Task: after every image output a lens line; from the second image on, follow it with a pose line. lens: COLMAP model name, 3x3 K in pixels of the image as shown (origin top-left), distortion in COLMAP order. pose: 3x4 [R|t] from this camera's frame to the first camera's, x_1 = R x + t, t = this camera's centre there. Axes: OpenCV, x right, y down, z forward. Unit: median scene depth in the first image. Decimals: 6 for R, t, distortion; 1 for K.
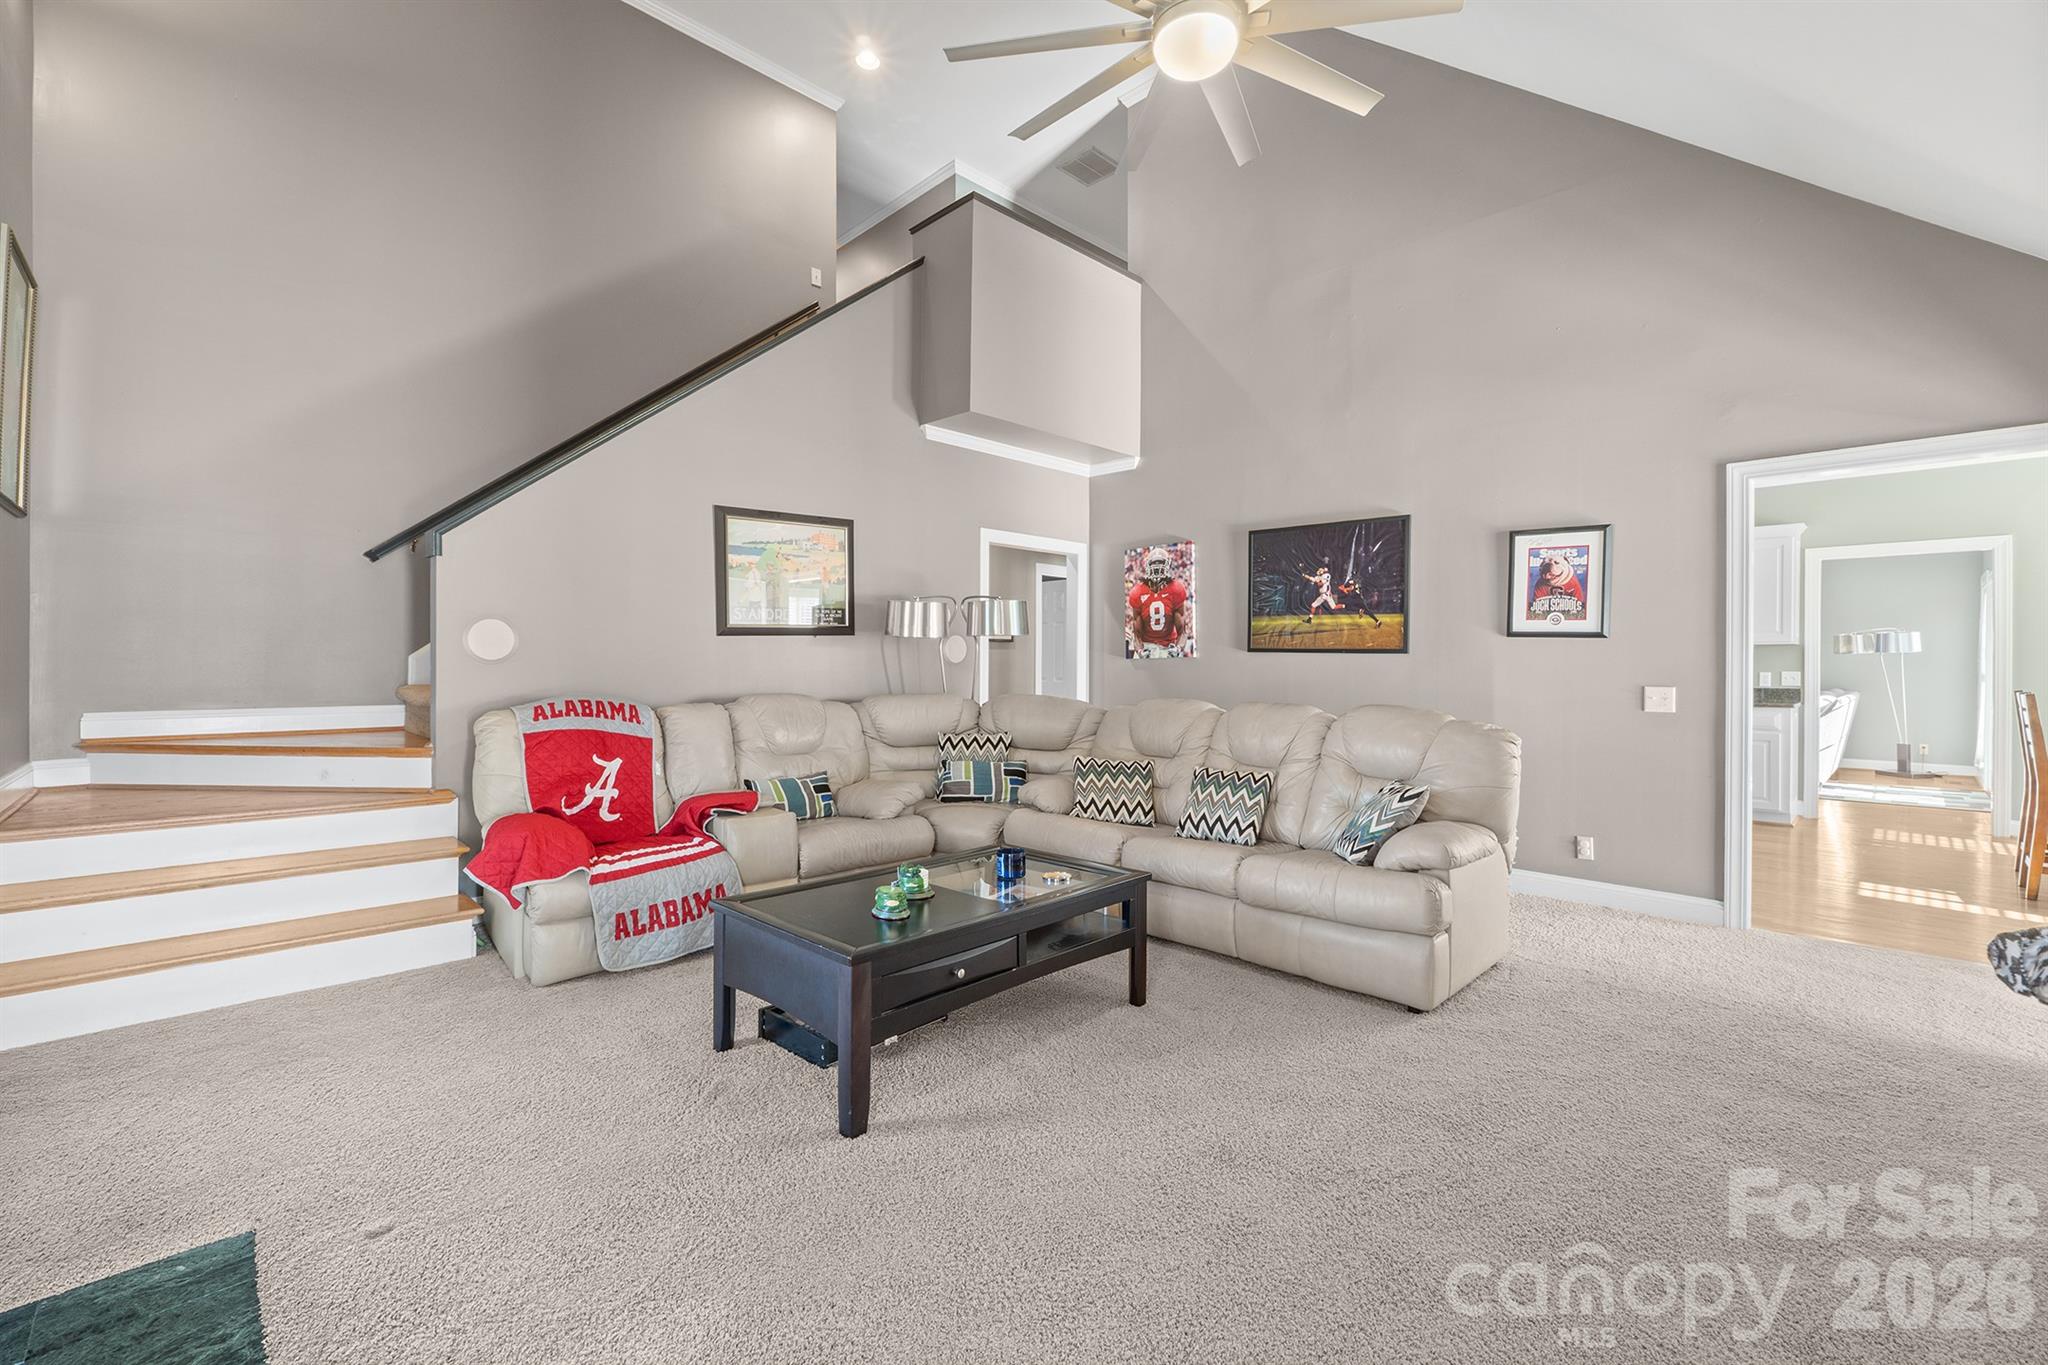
lens RADIAL K [[860.3, 0, 1024.9], [0, 860.3, 675.2], [0, 0, 1]] dist [-0.003526, -0.001183]
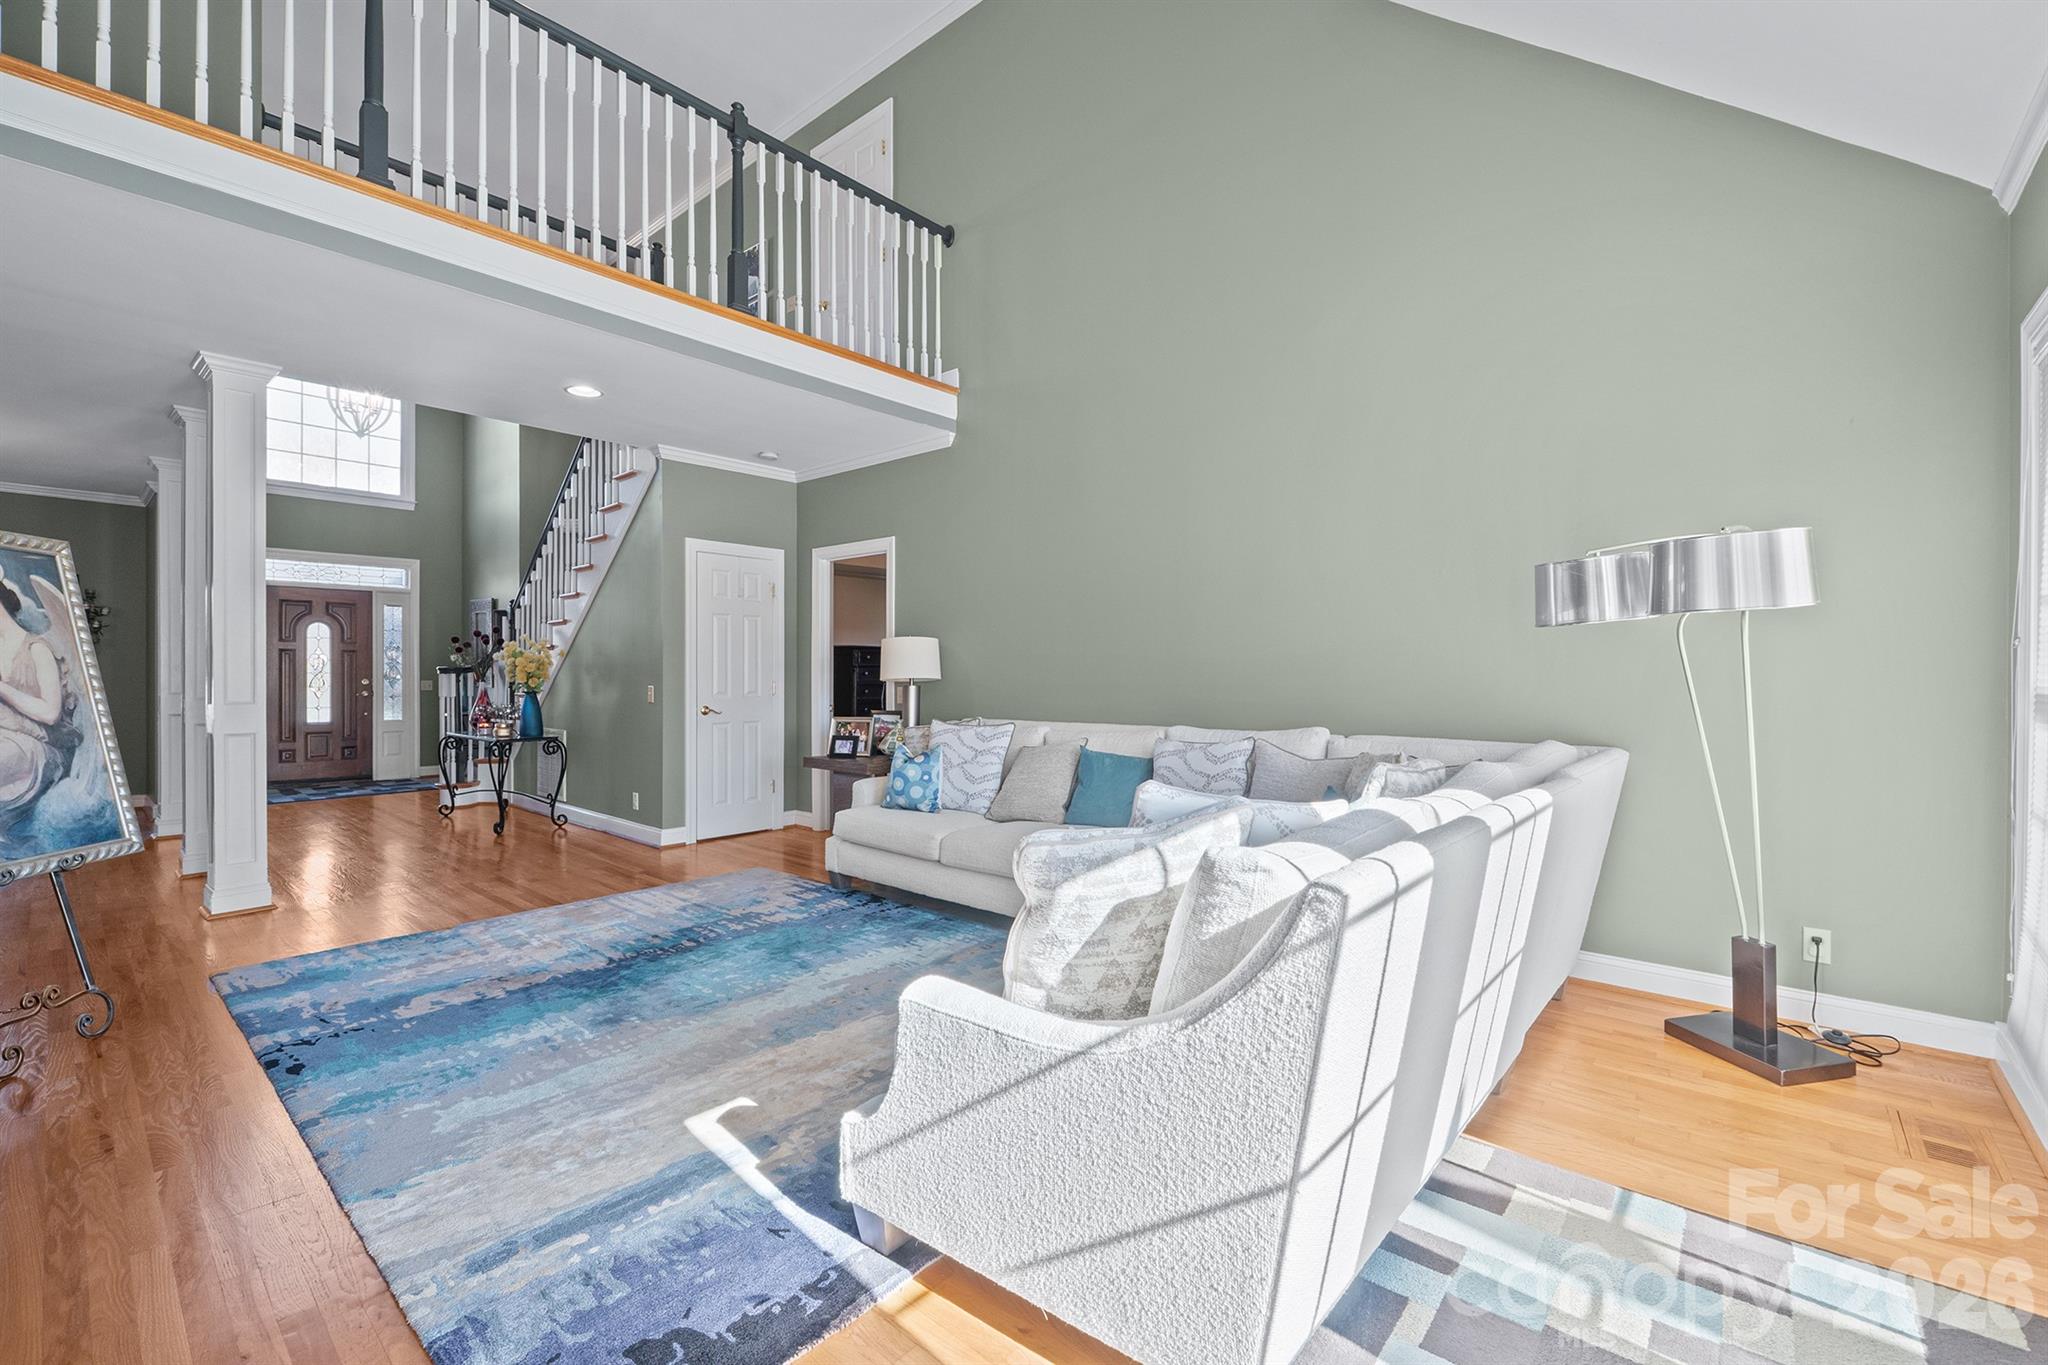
lens RADIAL K [[860.3, 0, 1018.8], [0, 860.3, 681.2], [0, 0, 1]] dist [-0.003526, -0.001183]
pose [[0.997667, 0.003495, 0.068181, 0.765365], [-0.003592, 0.999993, 0.001302, -0.005340], [-0.068176, -0.001544, 0.997672, 0.733760]]
